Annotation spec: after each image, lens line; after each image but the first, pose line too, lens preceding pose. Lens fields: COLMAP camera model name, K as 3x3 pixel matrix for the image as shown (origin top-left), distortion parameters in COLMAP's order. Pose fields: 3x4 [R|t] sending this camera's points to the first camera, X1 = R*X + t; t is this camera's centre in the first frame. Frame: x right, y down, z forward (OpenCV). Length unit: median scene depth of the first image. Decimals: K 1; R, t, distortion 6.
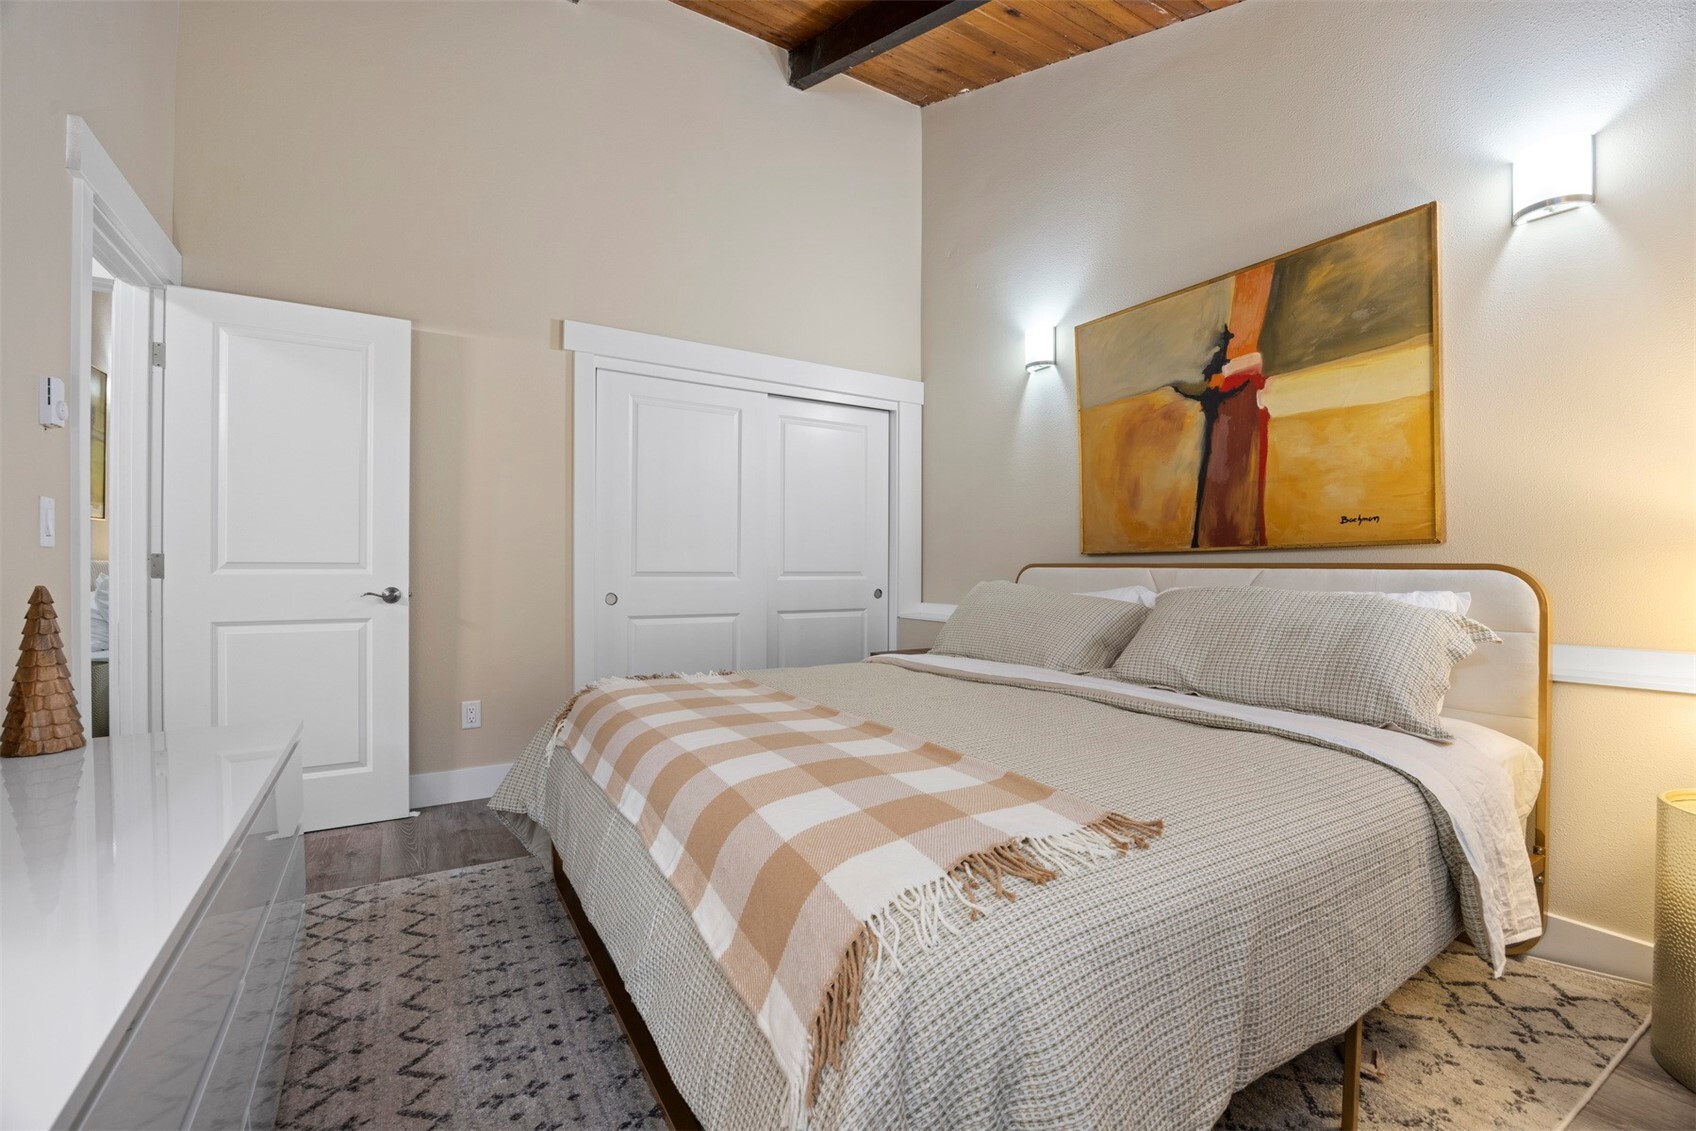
lens RADIAL K [[735.1, 0, 848.0], [0, 735.1, 565.5], [0, 0, 1]] dist [-0.001497, -0.000015]
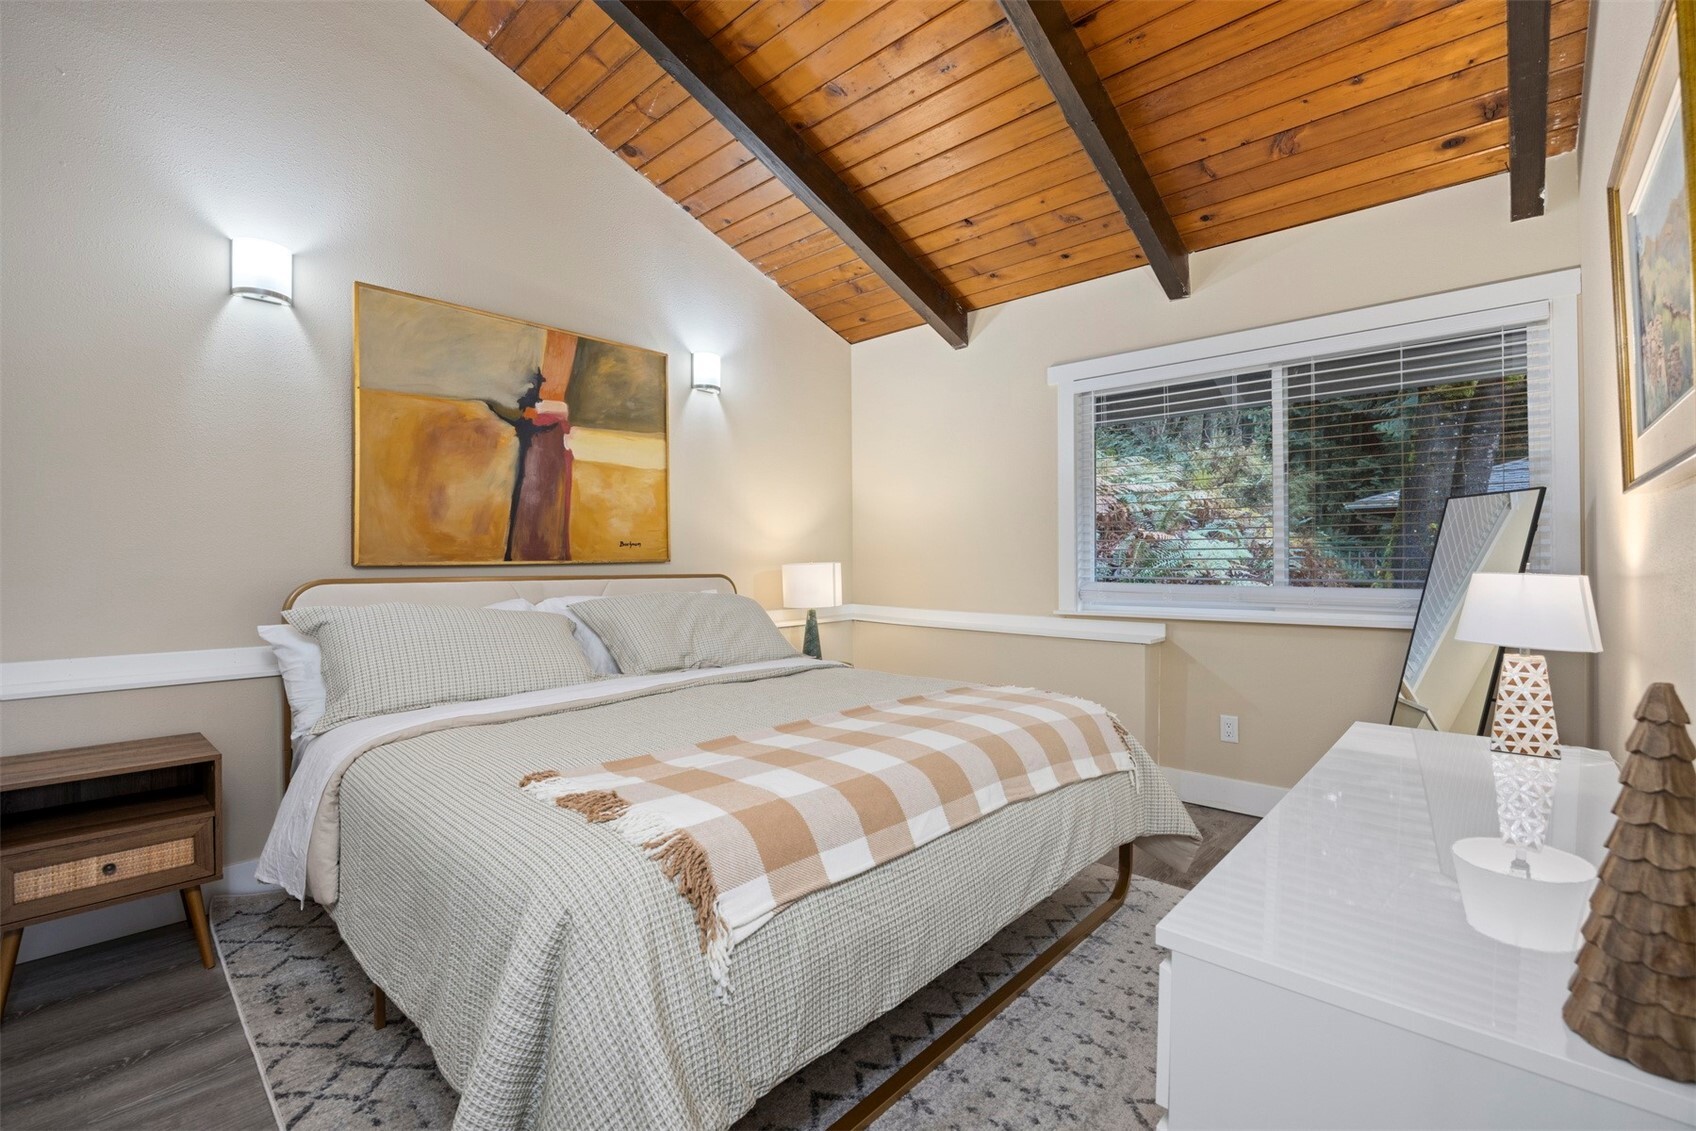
lens RADIAL K [[735.1, 0, 848.0], [0, 735.1, 565.5], [0, 0, 1]] dist [-0.001497, -0.000015]
pose [[-0.275305, -0.003789, 0.961349, -0.745513], [0.004767, 0.999975, 0.005306, -0.022957], [-0.961345, 0.006043, -0.275280, 0.877198]]
